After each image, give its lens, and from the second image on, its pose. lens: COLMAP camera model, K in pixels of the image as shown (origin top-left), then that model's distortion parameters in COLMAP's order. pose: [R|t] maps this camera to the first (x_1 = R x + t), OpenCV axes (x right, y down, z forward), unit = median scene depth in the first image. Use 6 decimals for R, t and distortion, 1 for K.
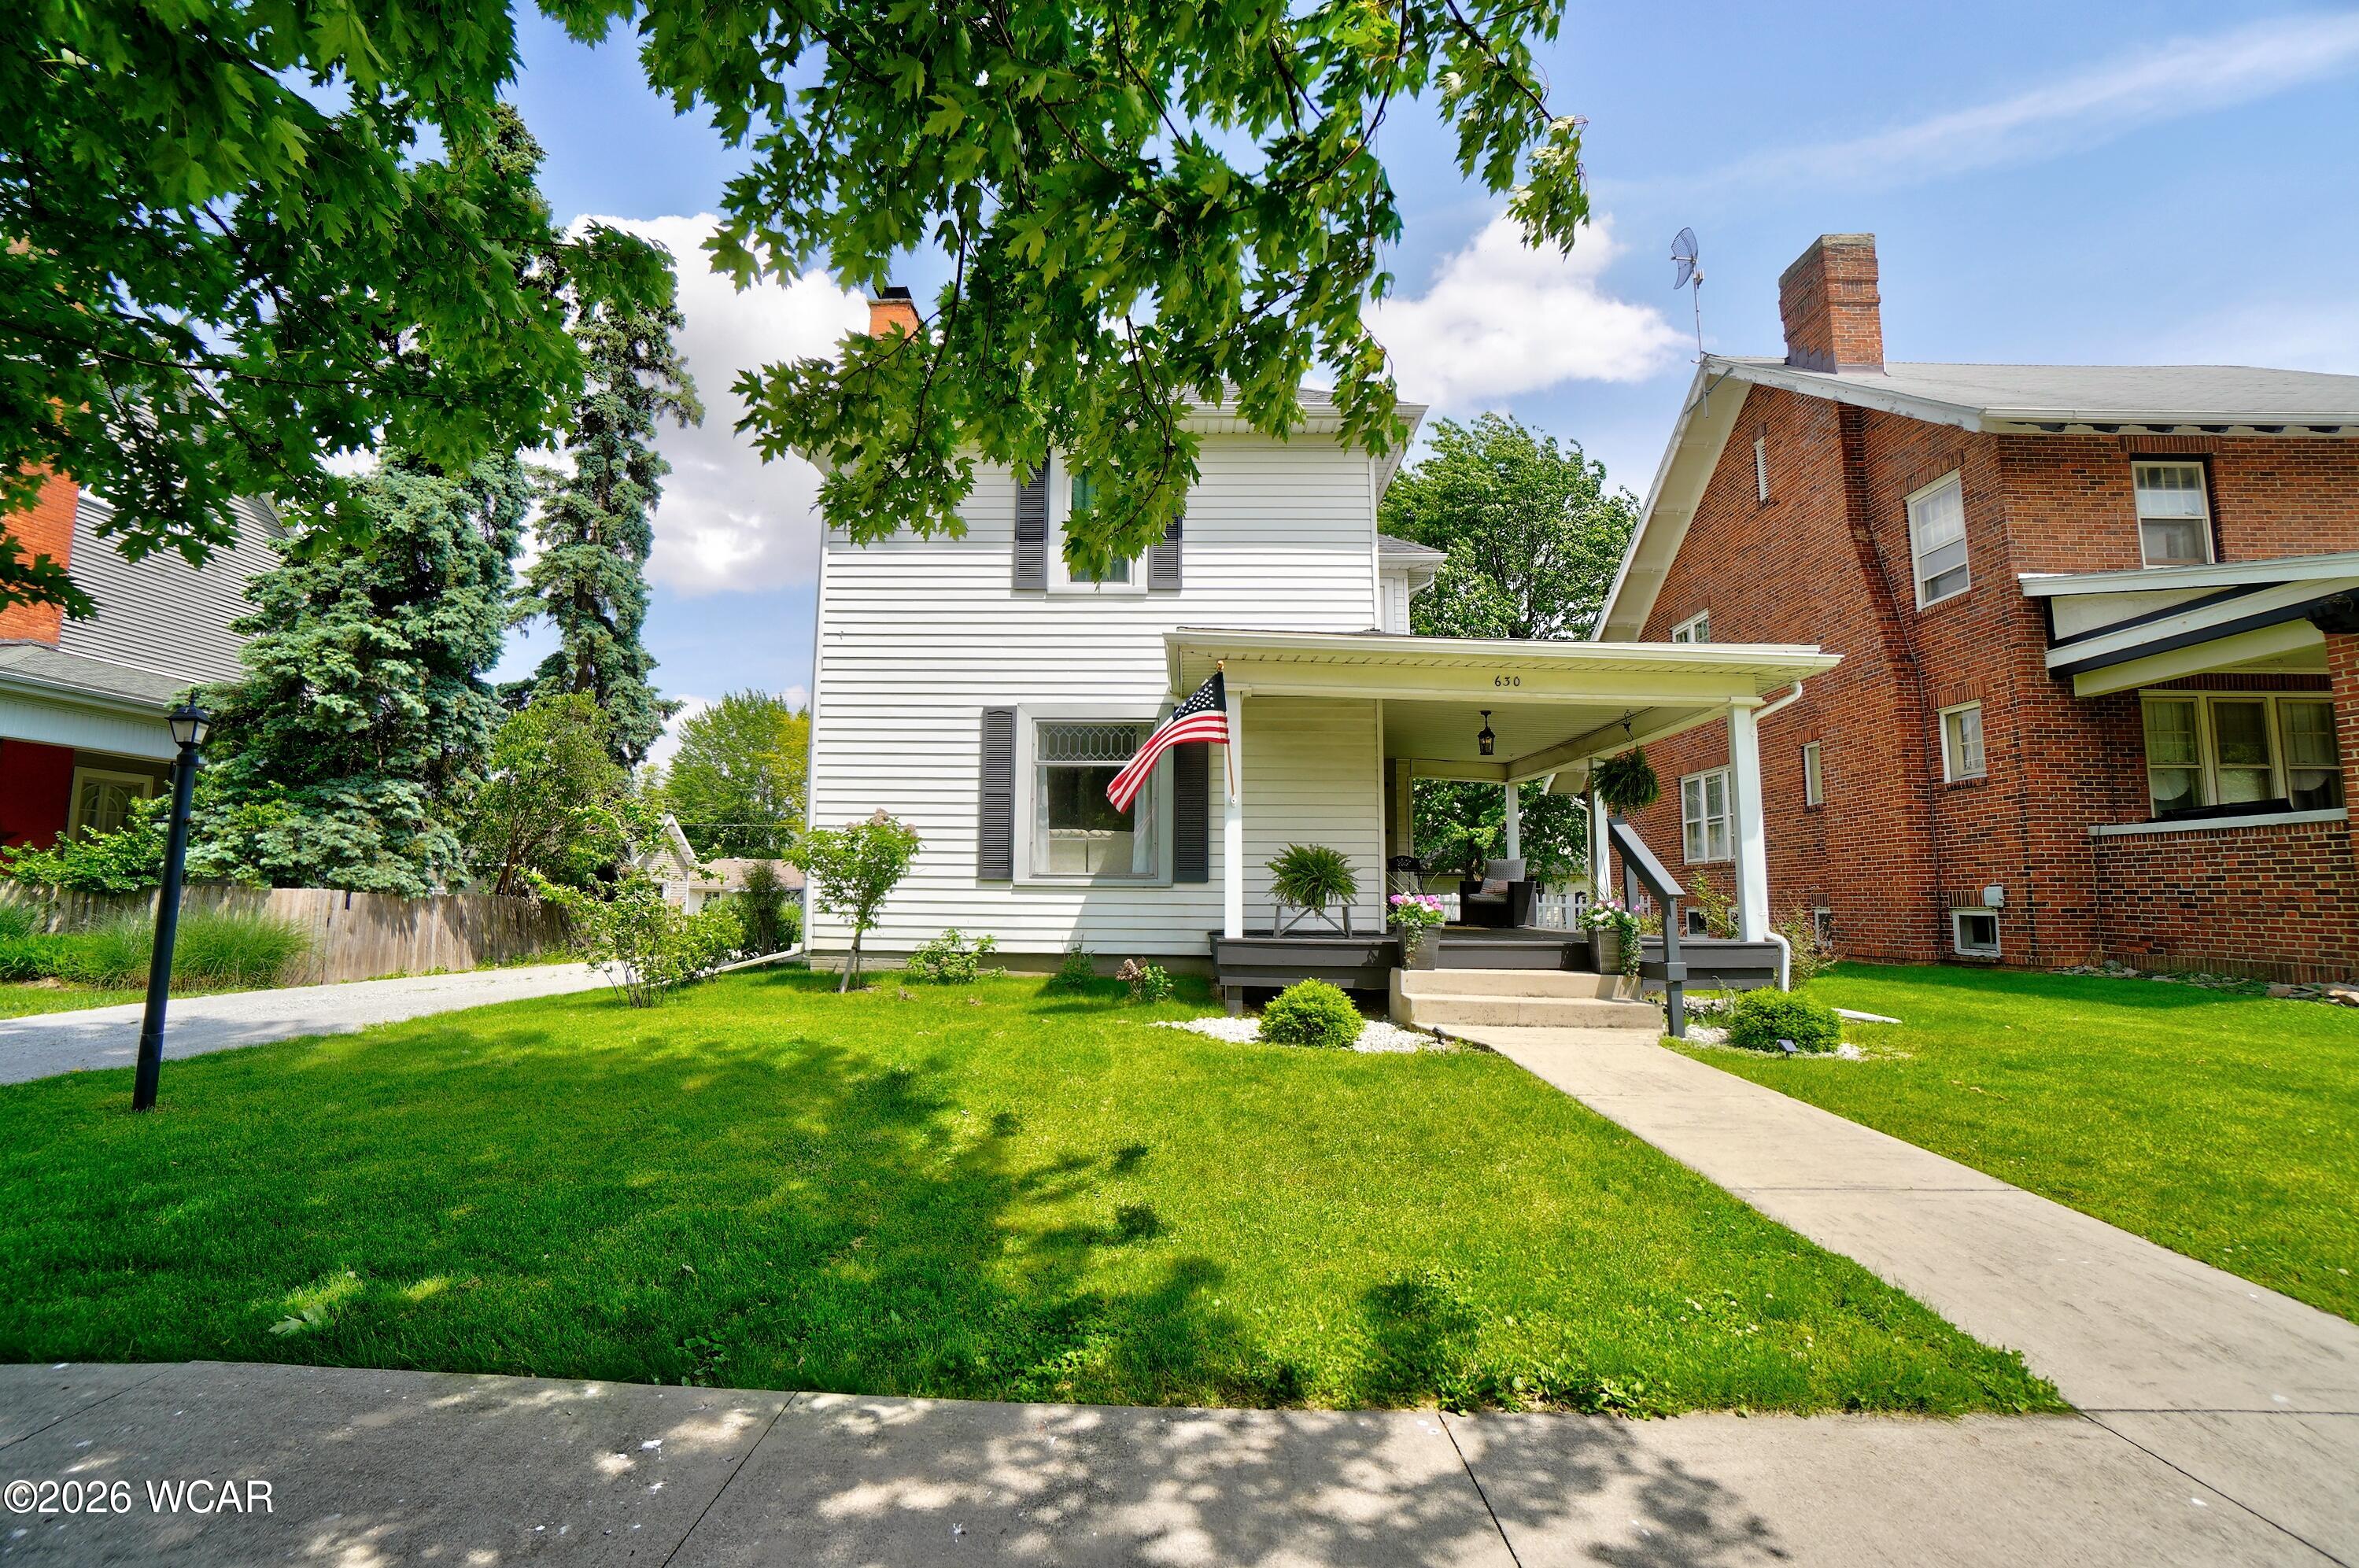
lens RADIAL K [[1048.4, 0, 1161.0], [0, 1048.4, 783.4], [0, 0, 1]] dist [-0.064334, 0.024371]
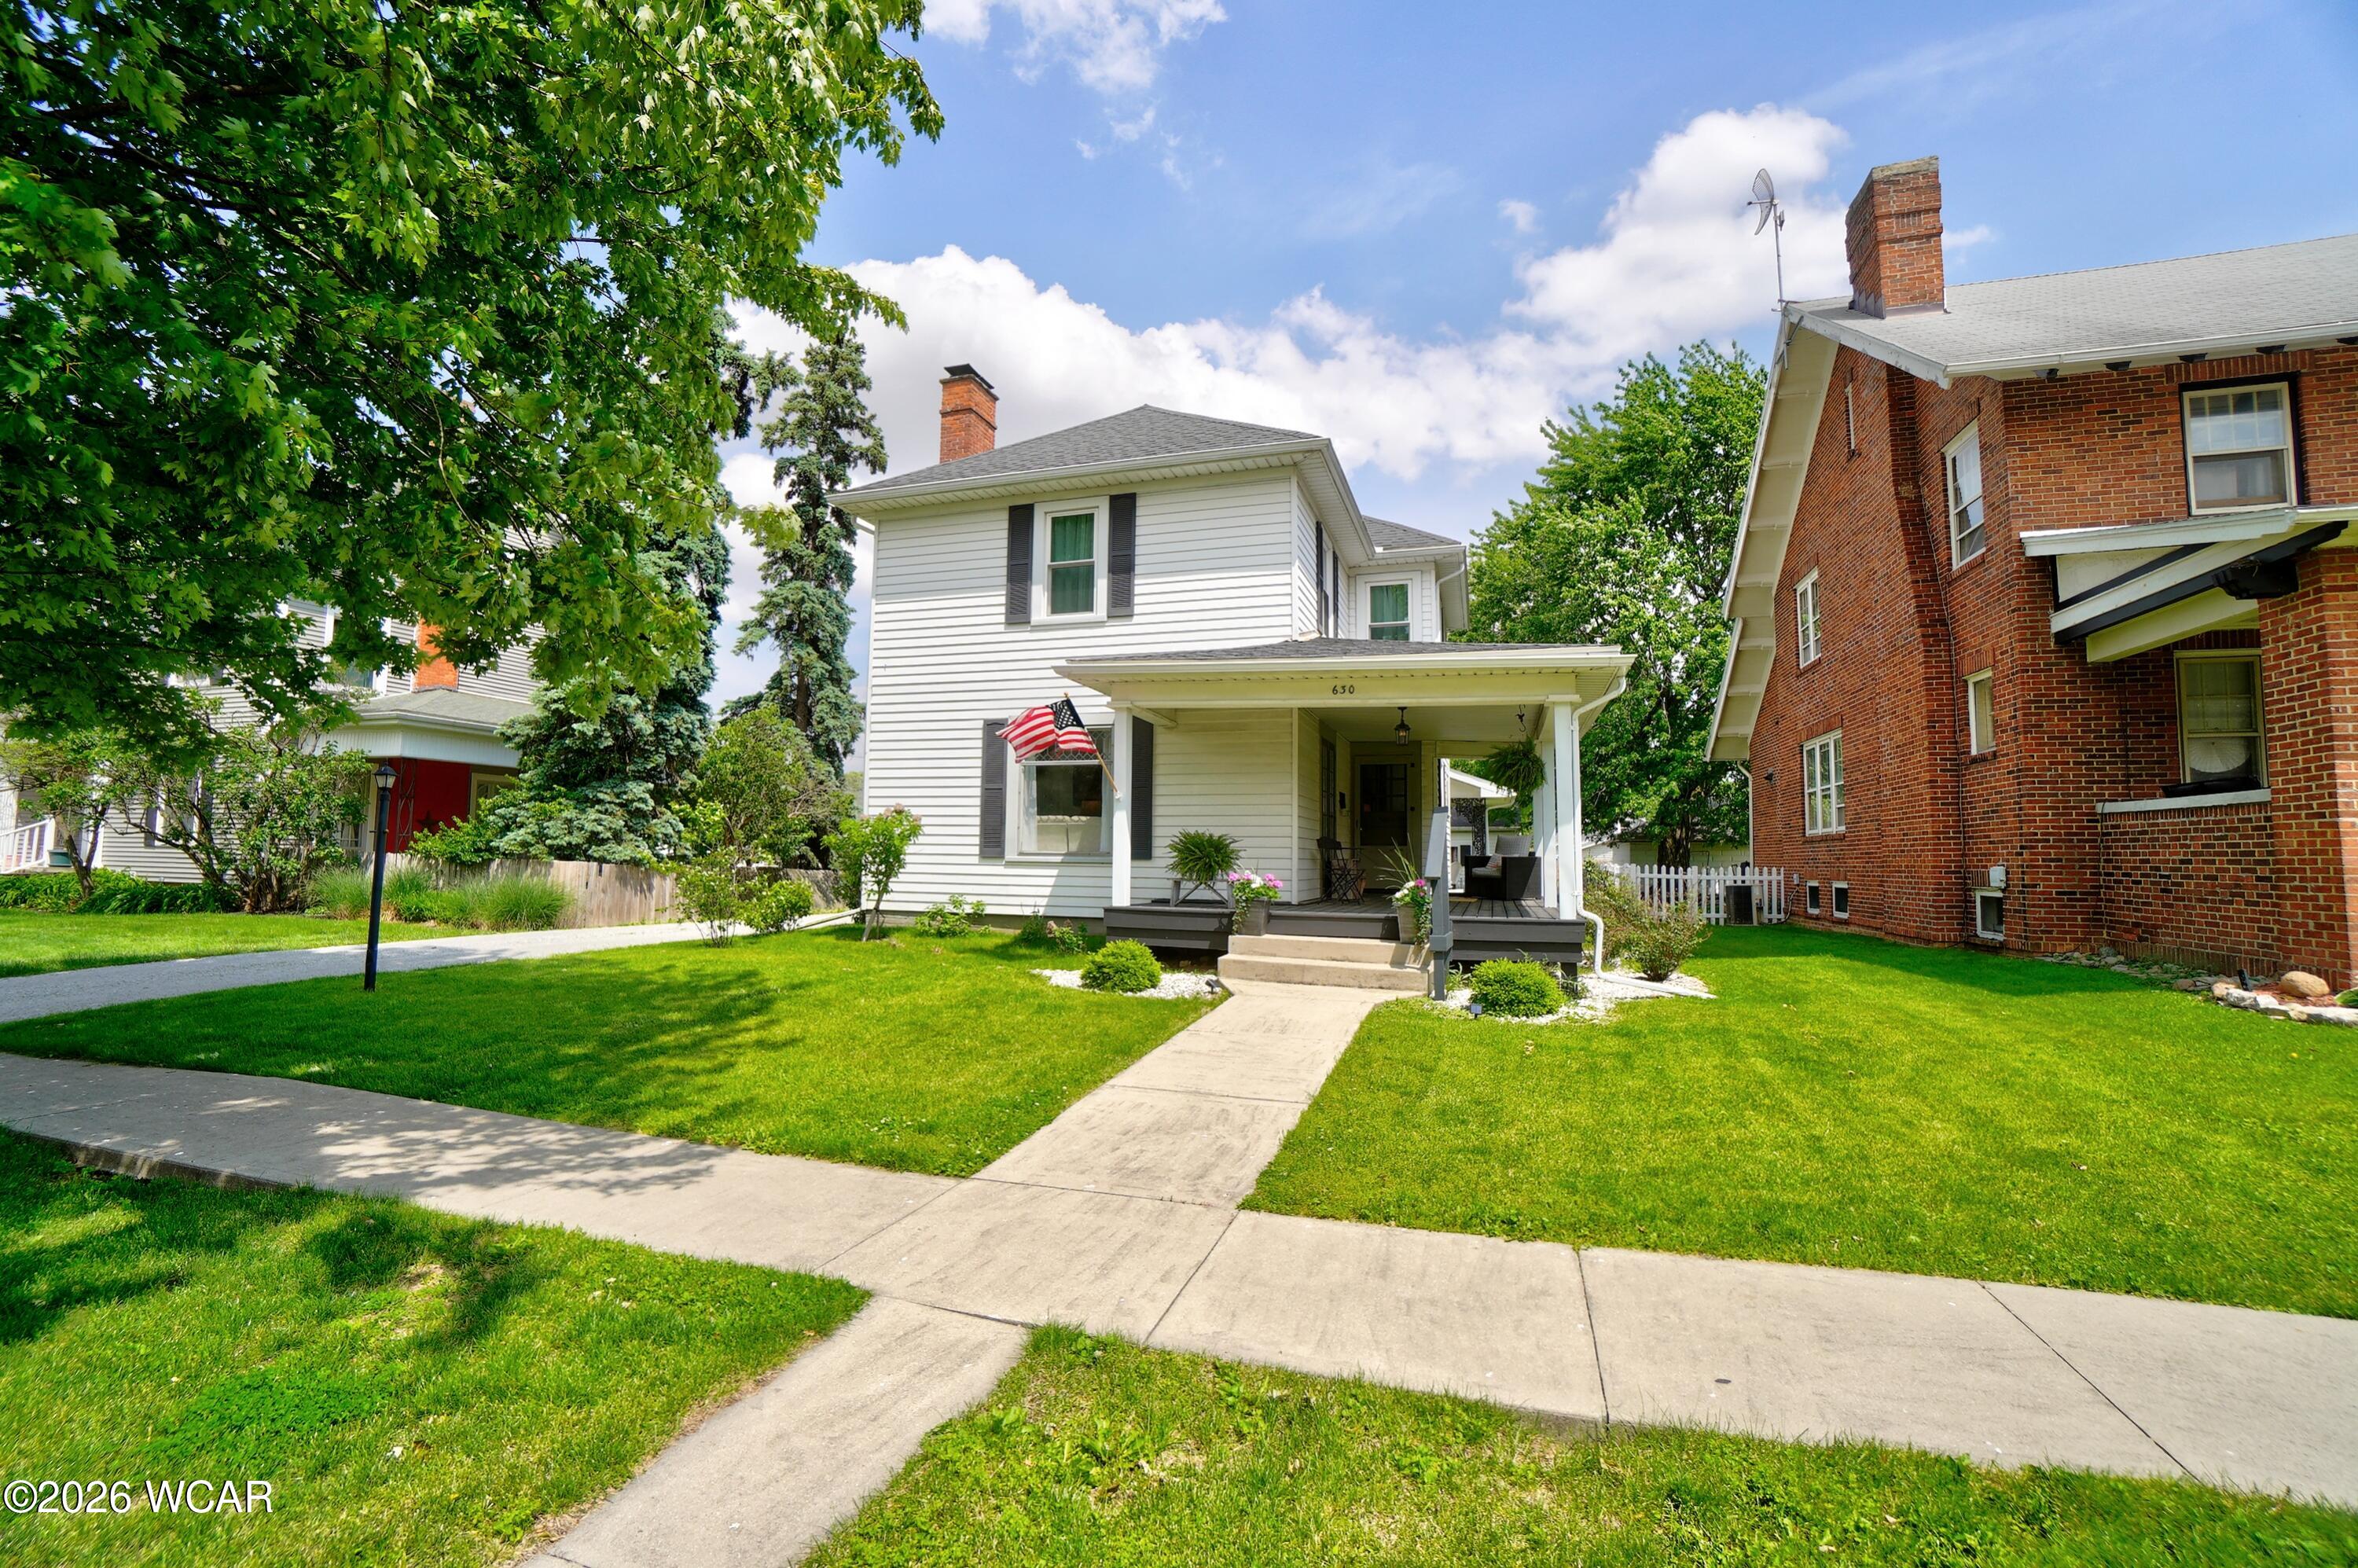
lens RADIAL K [[1052.6, 0, 1161.0], [0, 1052.6, 786.0], [0, 0, 1]] dist [-0.064565, 0.024506]
pose [[0.956225, -0.016396, -0.292172, 0.361646], [0.027638, 0.999026, 0.034388, -0.028024], [0.291324, -0.040958, 0.955747, -0.134724]]
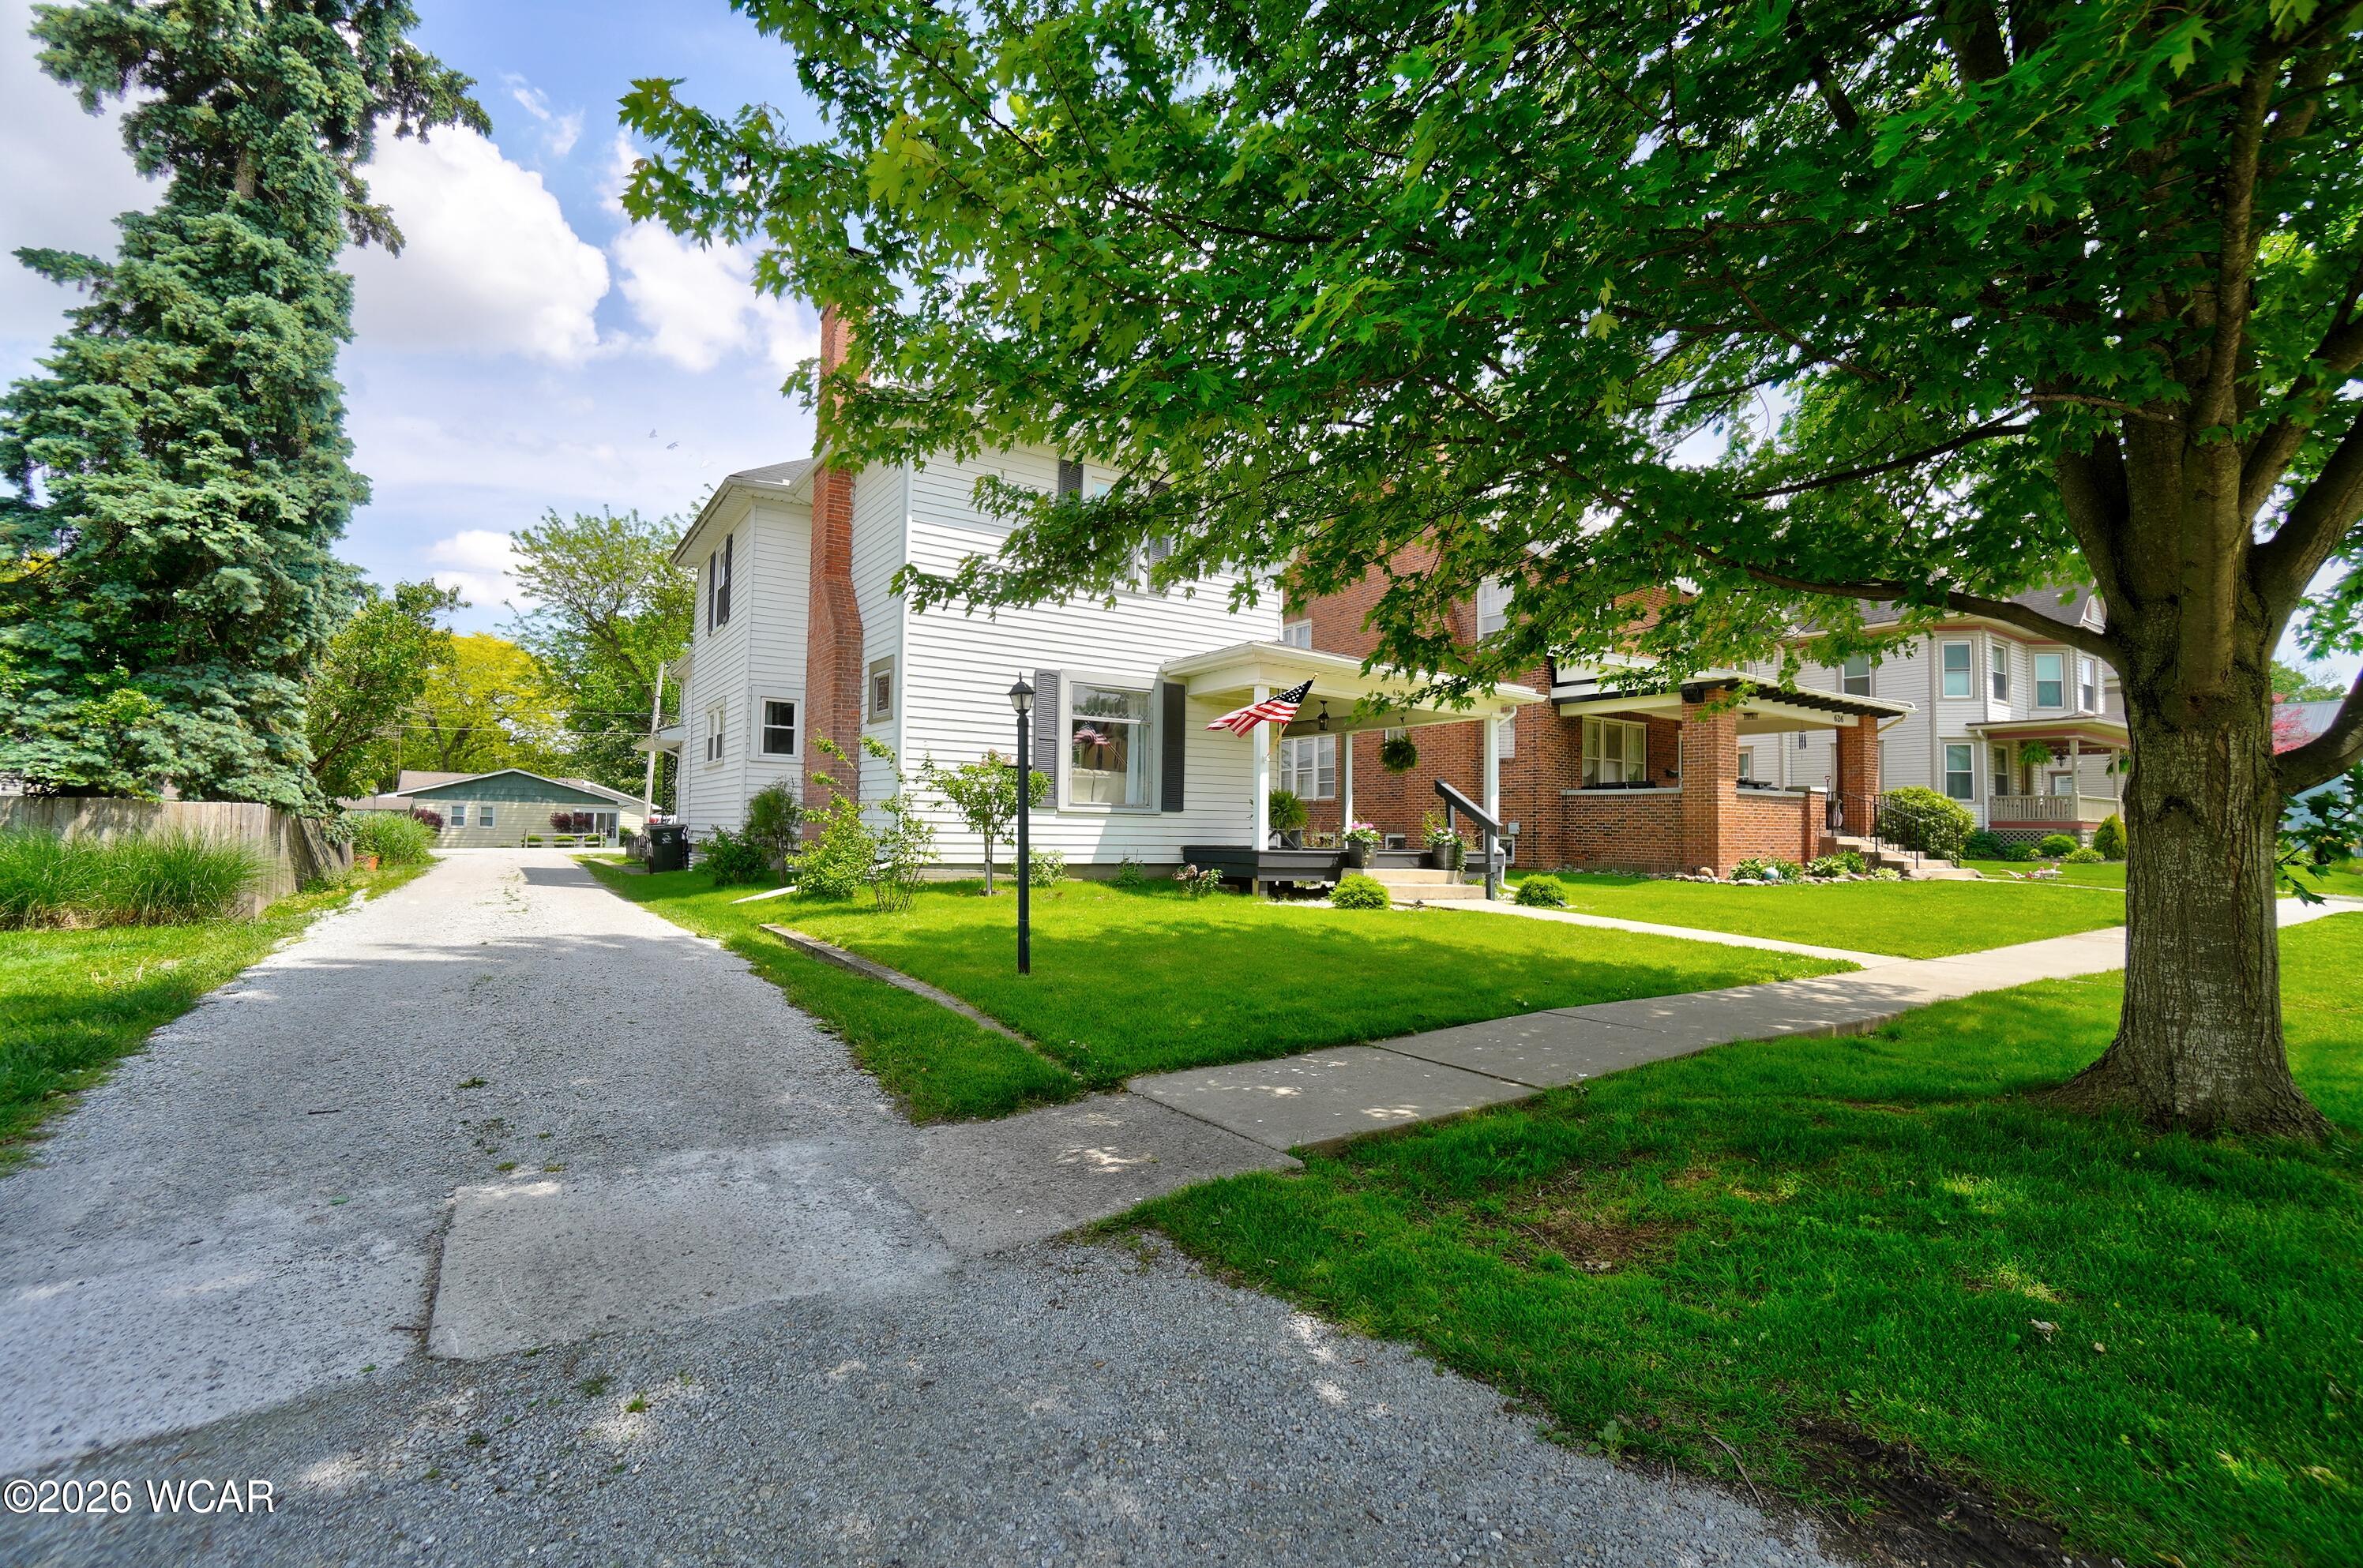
lens RADIAL K [[1050.1, 0, 1163.0], [0, 1050.1, 783.4], [0, 0, 1]] dist [-0.064334, 0.024371]
pose [[0.827946, 0.032312, 0.559877, -0.666389], [-0.072765, 0.996089, 0.050118, -0.009674], [-0.556068, -0.082235, 0.827059, -0.119045]]
